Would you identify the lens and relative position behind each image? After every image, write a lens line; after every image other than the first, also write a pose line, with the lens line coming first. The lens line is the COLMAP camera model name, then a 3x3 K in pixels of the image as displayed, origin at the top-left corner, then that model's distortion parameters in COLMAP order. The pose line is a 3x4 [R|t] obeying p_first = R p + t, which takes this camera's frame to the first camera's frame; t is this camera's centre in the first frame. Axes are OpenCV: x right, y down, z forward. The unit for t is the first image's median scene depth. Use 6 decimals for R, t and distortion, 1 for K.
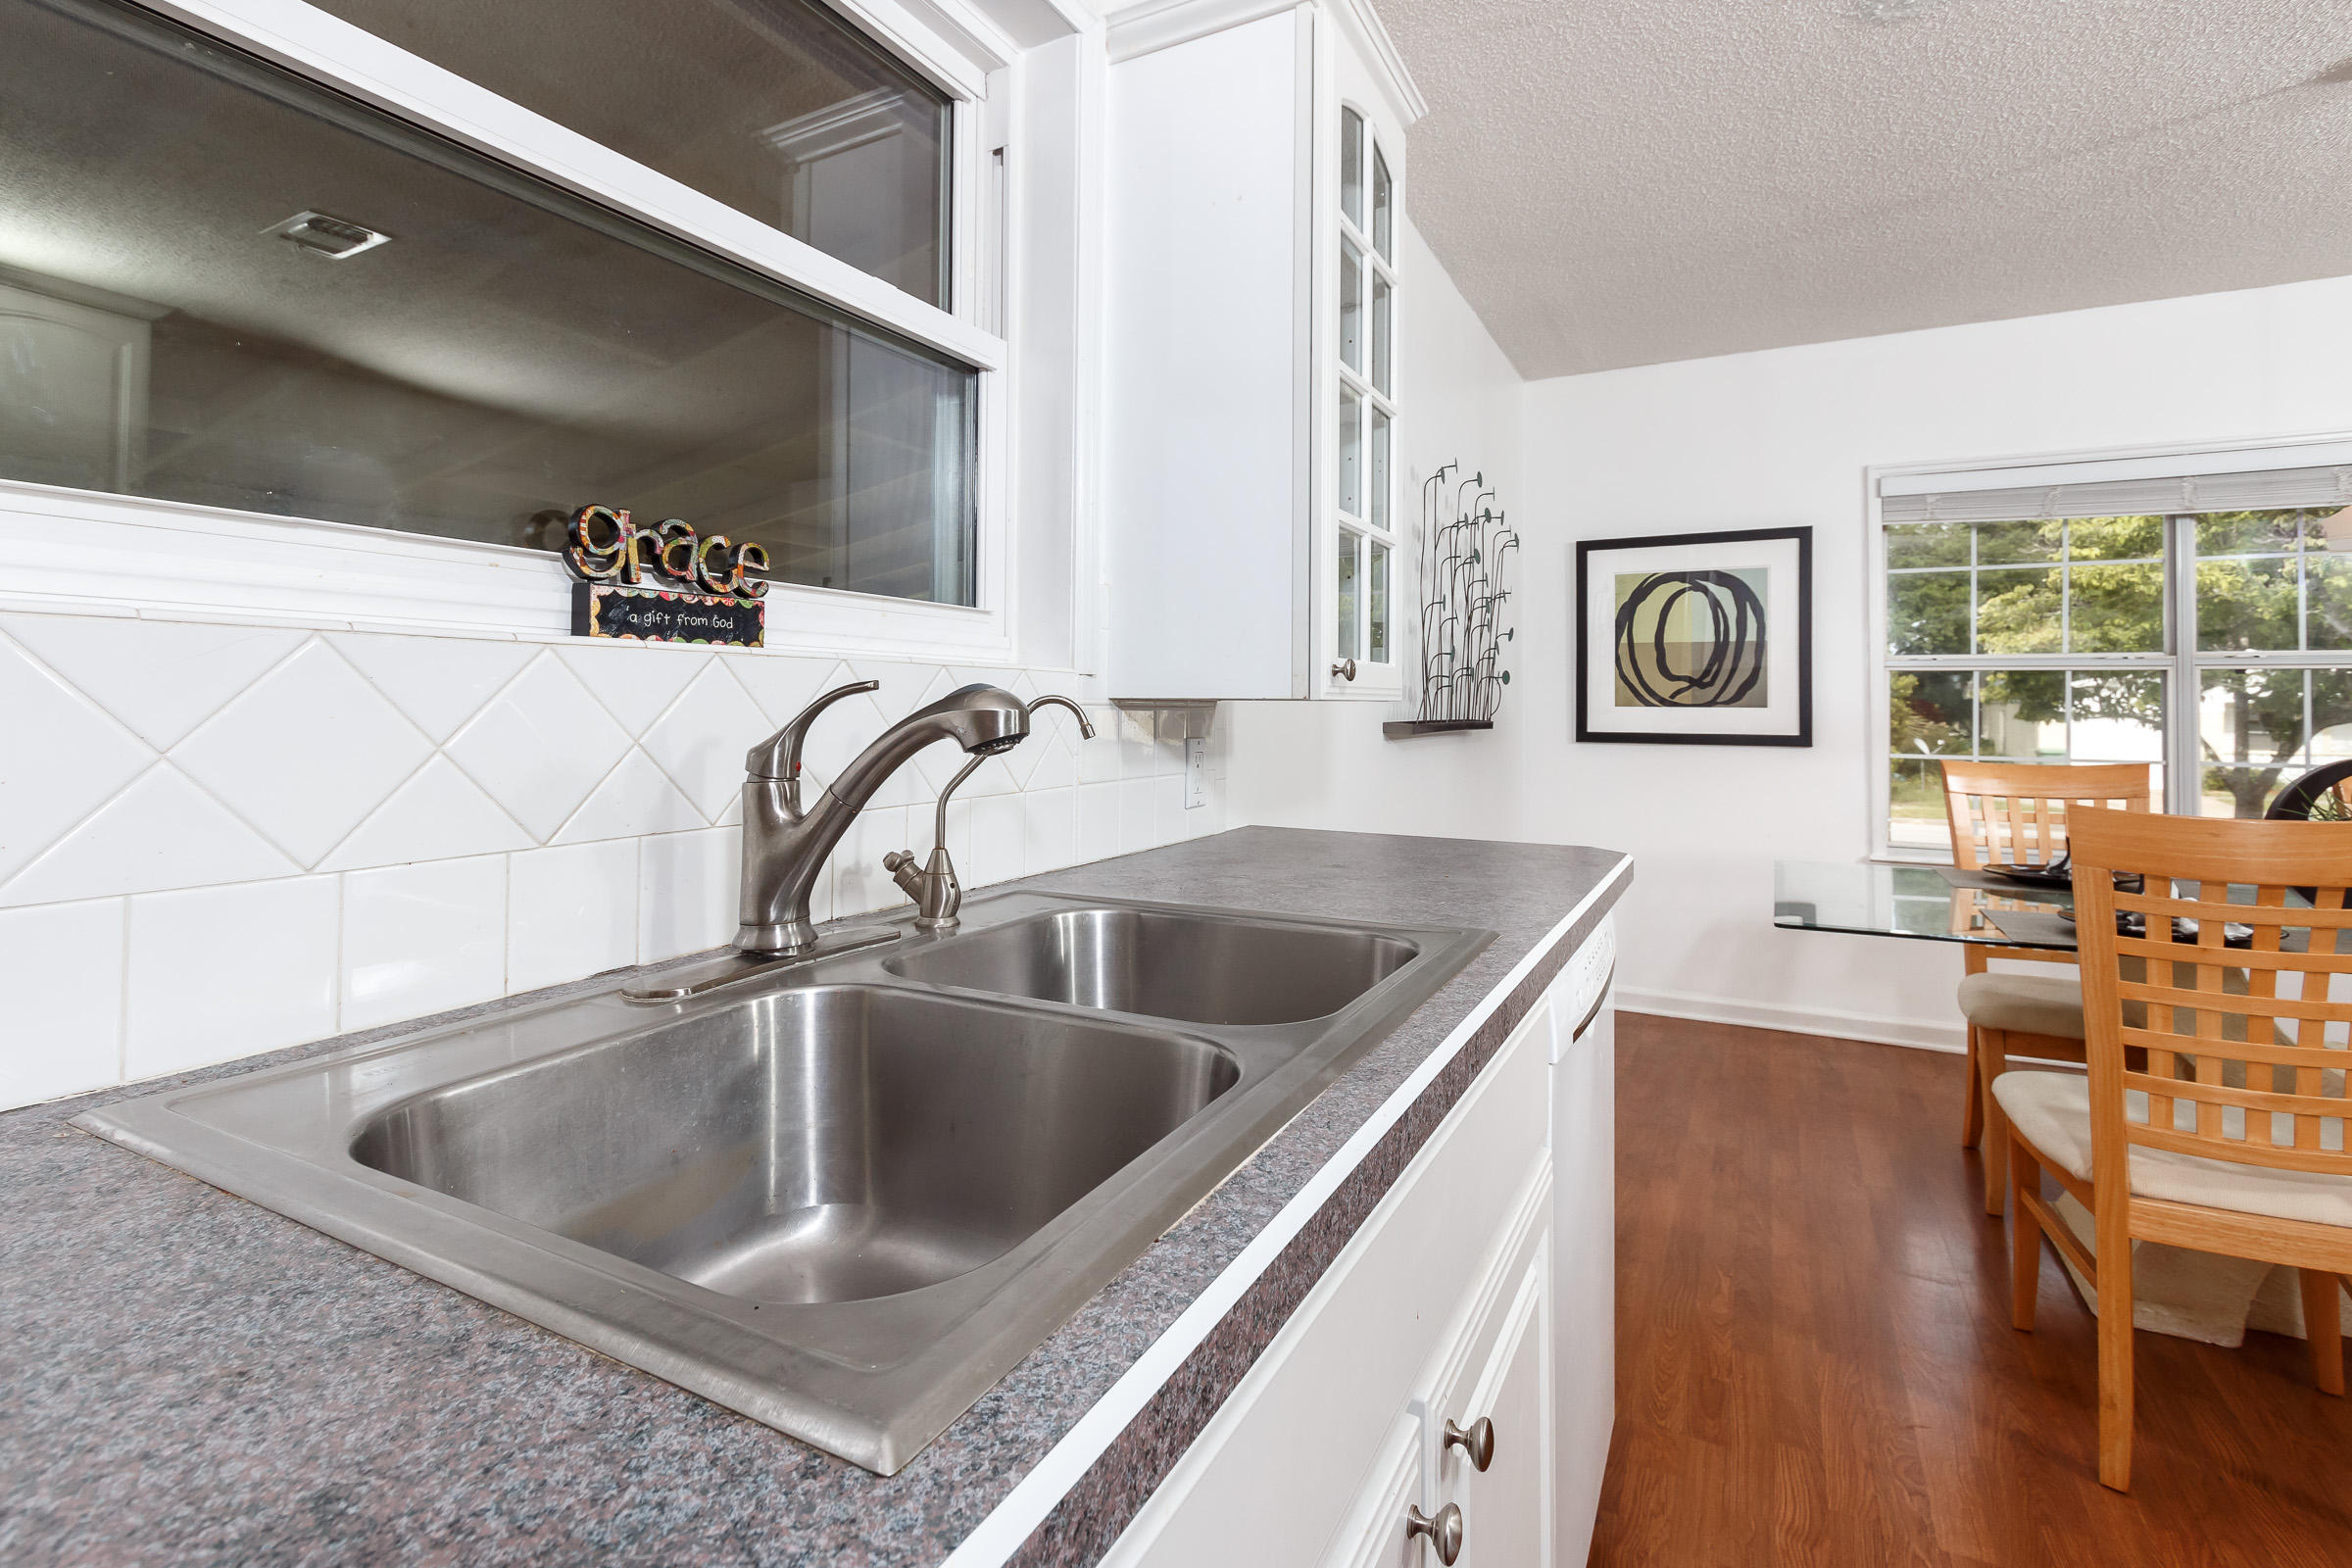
lens RADIAL K [[1099.5, 0, 1166.5], [0, 1099.5, 689.1], [0, 0, 1]] dist [0.002413, 0.000188]
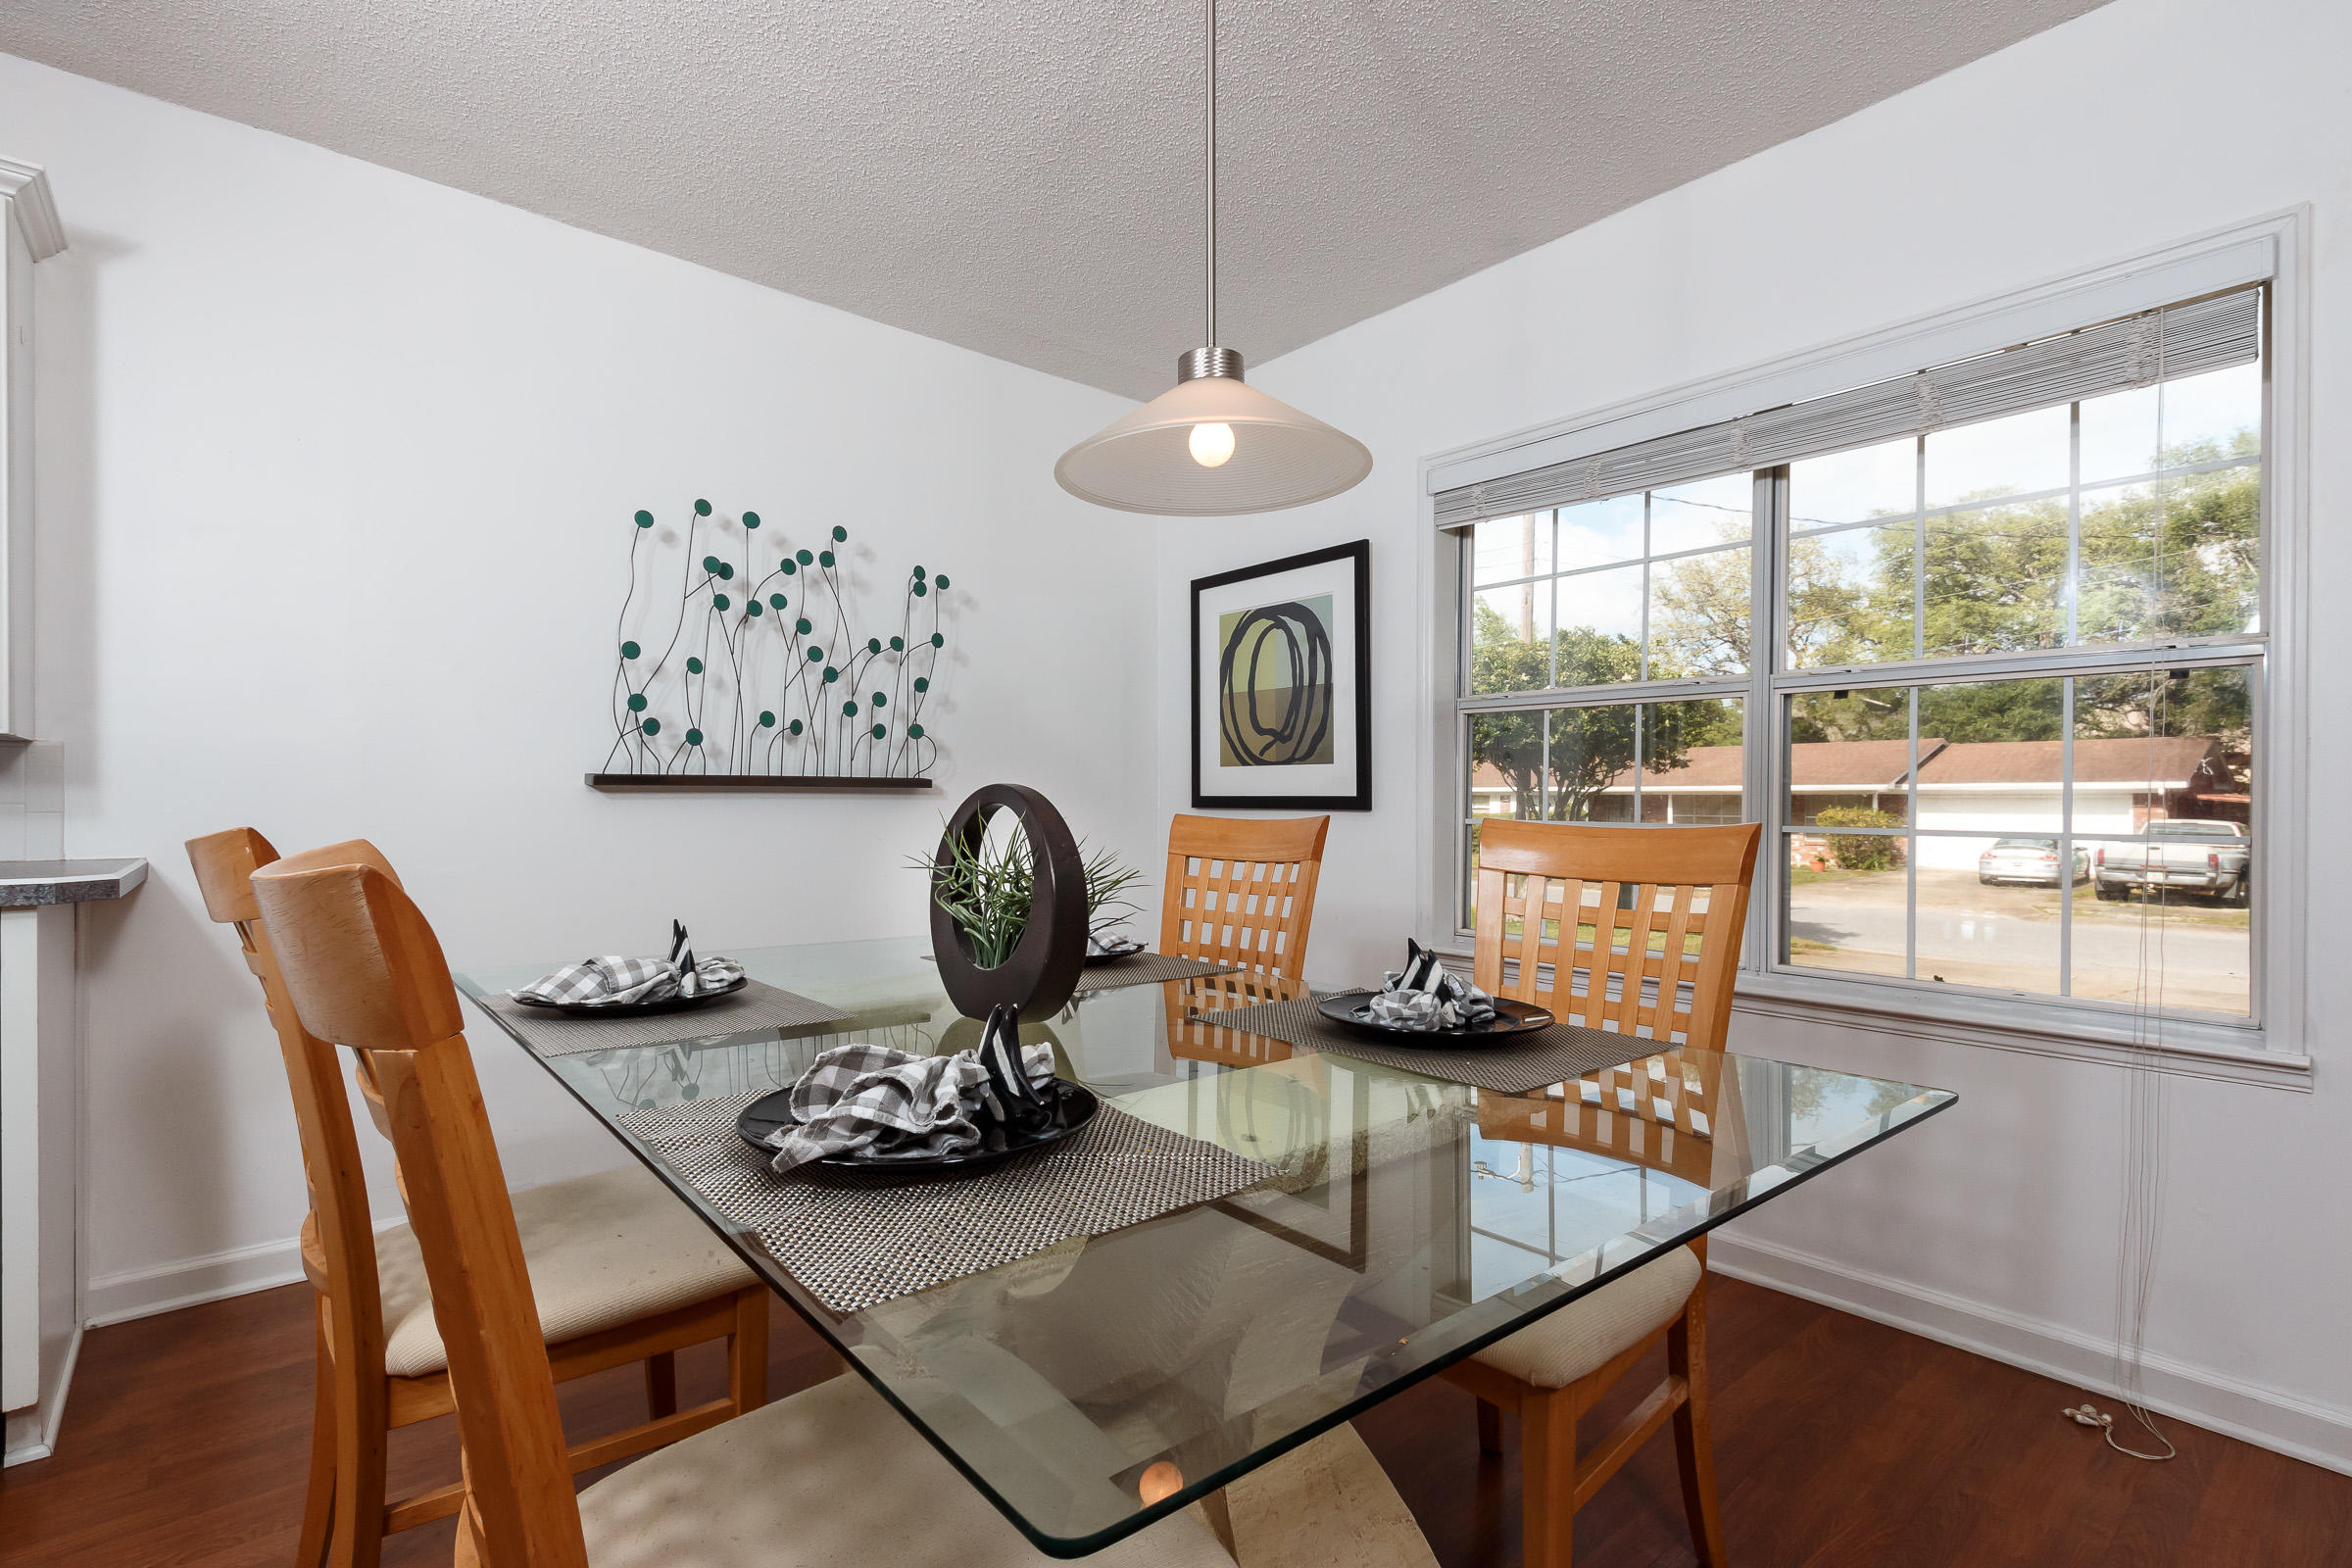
lens RADIAL K [[1093.0, 0, 1160.9], [0, 1093.0, 801.1], [0, 0, 1]] dist [0.000407, 0.000377]
pose [[0.929490, -0.001727, -0.368842, 0.738566], [0.008943, 0.999801, 0.017856, 0.029373], [0.368738, -0.019896, 0.929321, 0.188087]]
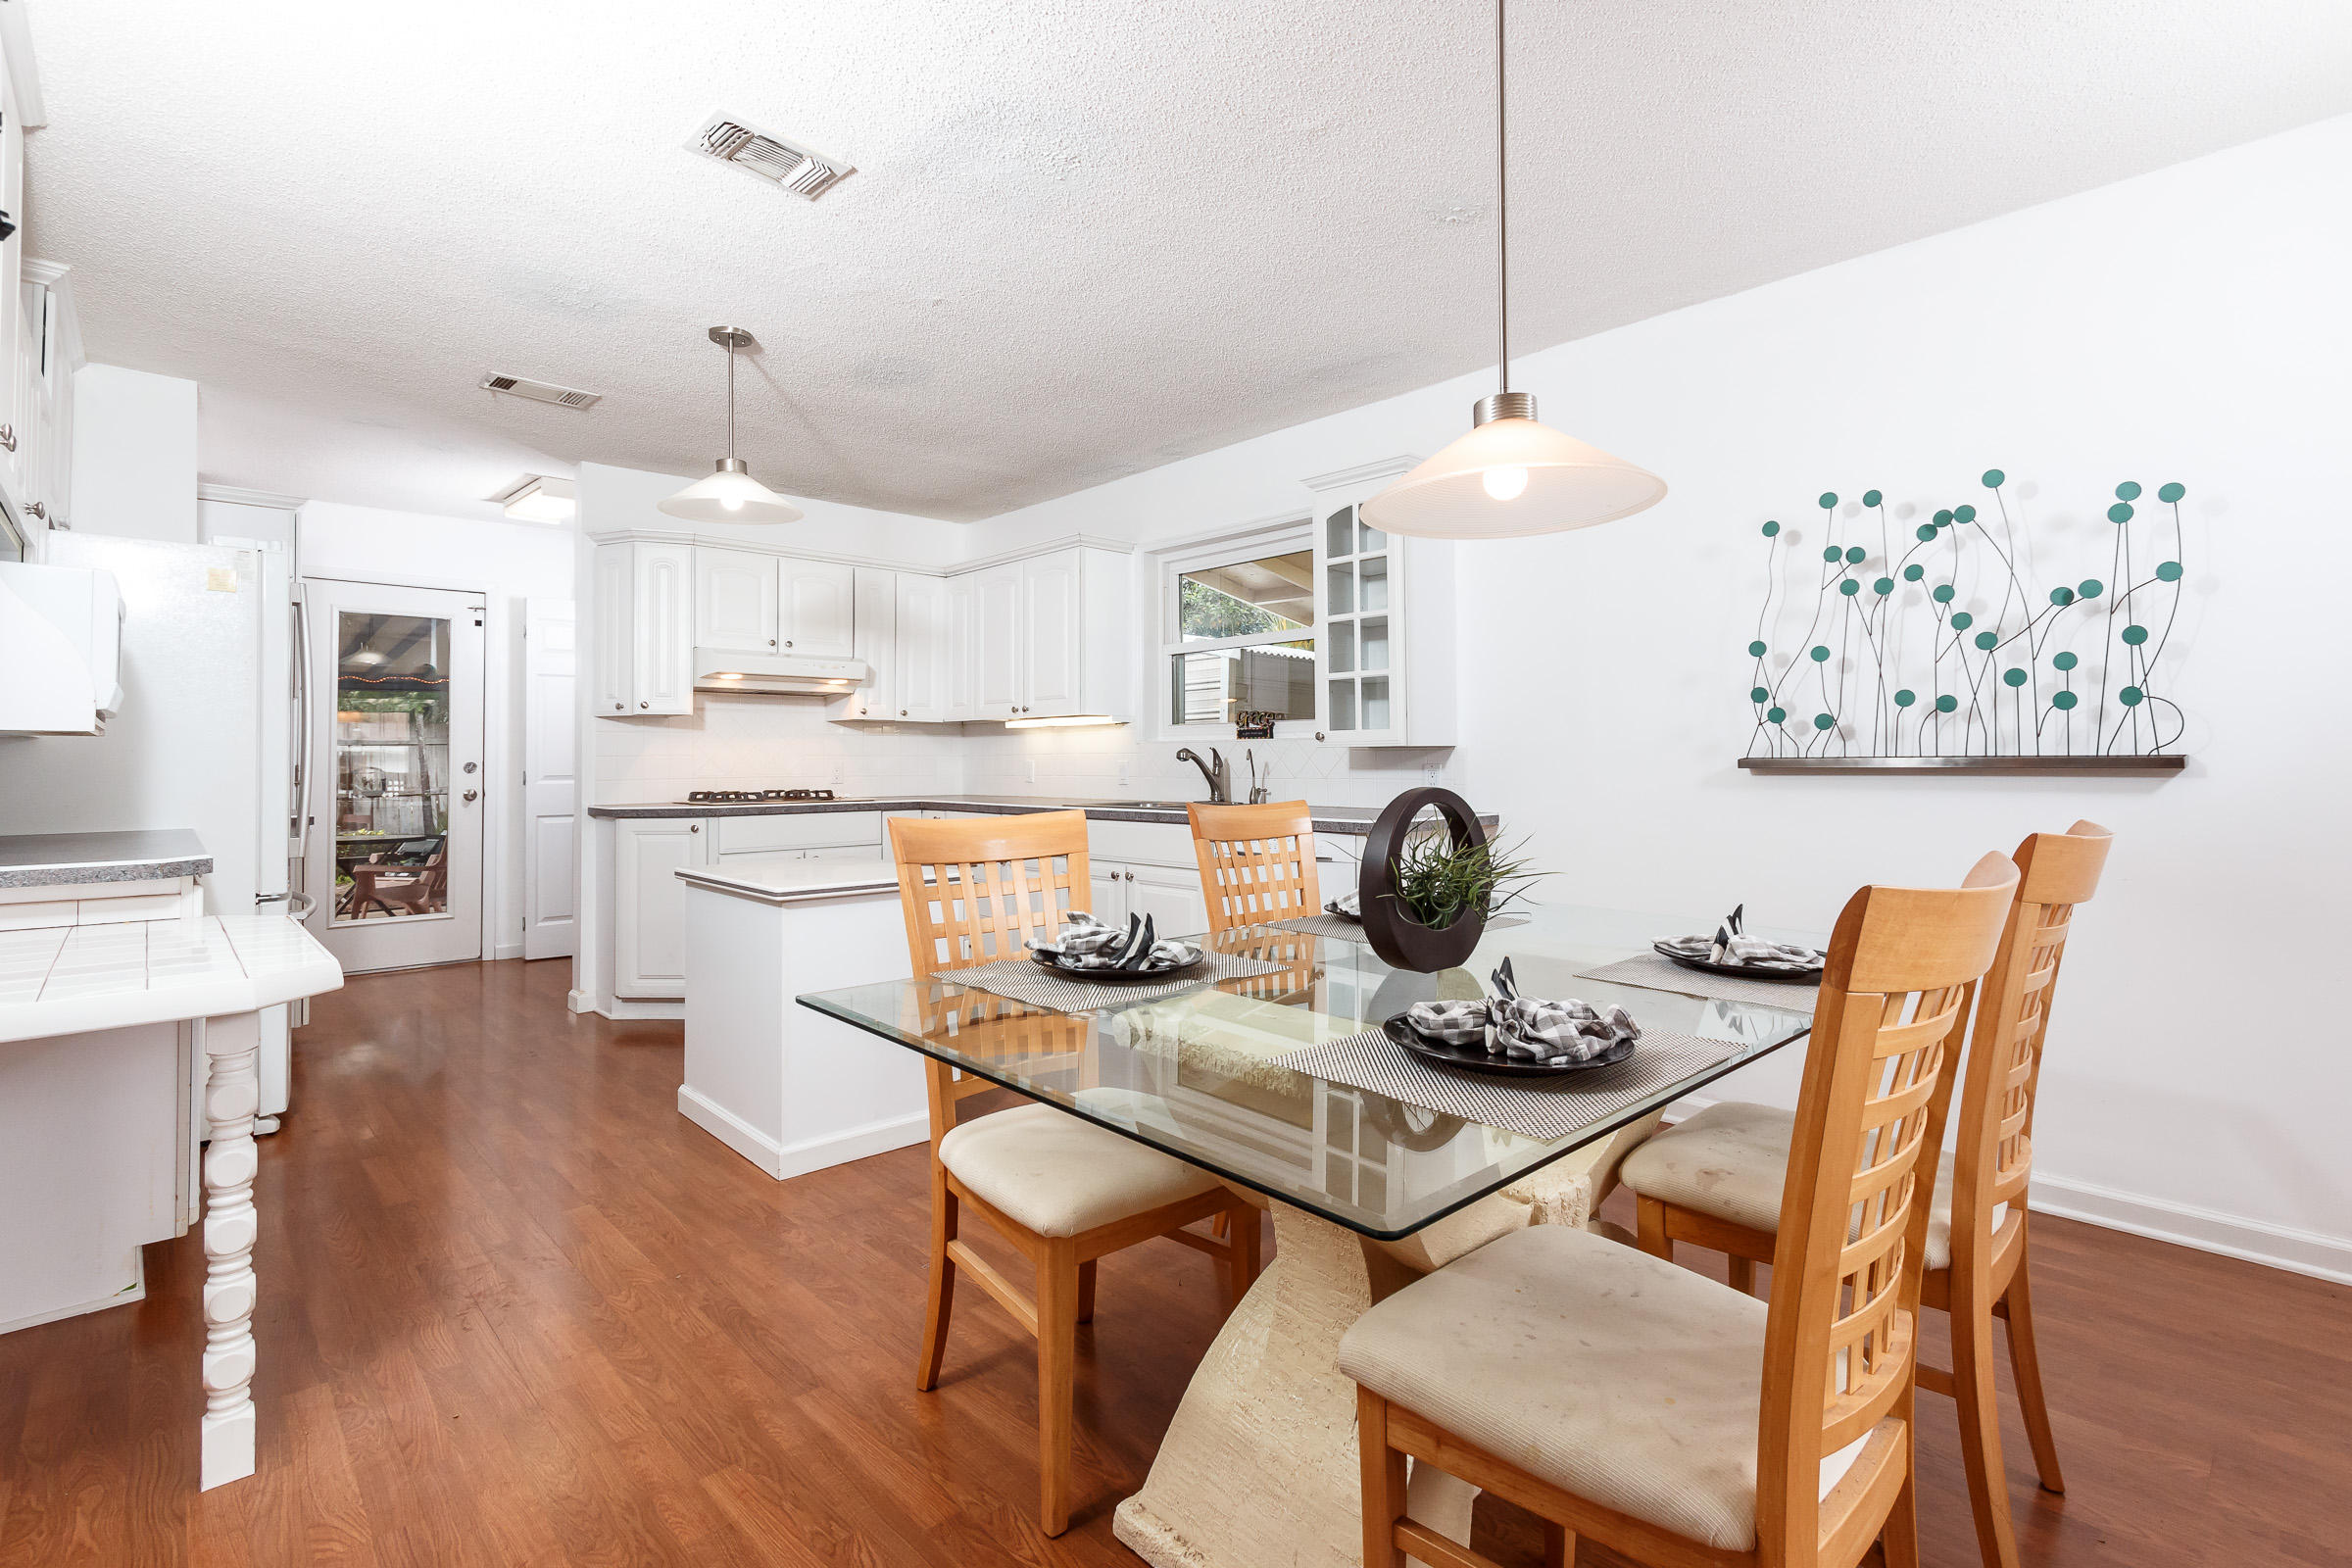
lens RADIAL K [[1071.1, 0, 1160.2], [0, 1071.1, 739.8], [0, 0, 1]] dist [-0.001871, 0.000031]
pose [[-0.323146, -0.020131, -0.946135, 1.031804], [0.021006, 0.999375, -0.028438, 0.021063], [0.946116, -0.029064, -0.322521, 0.551318]]
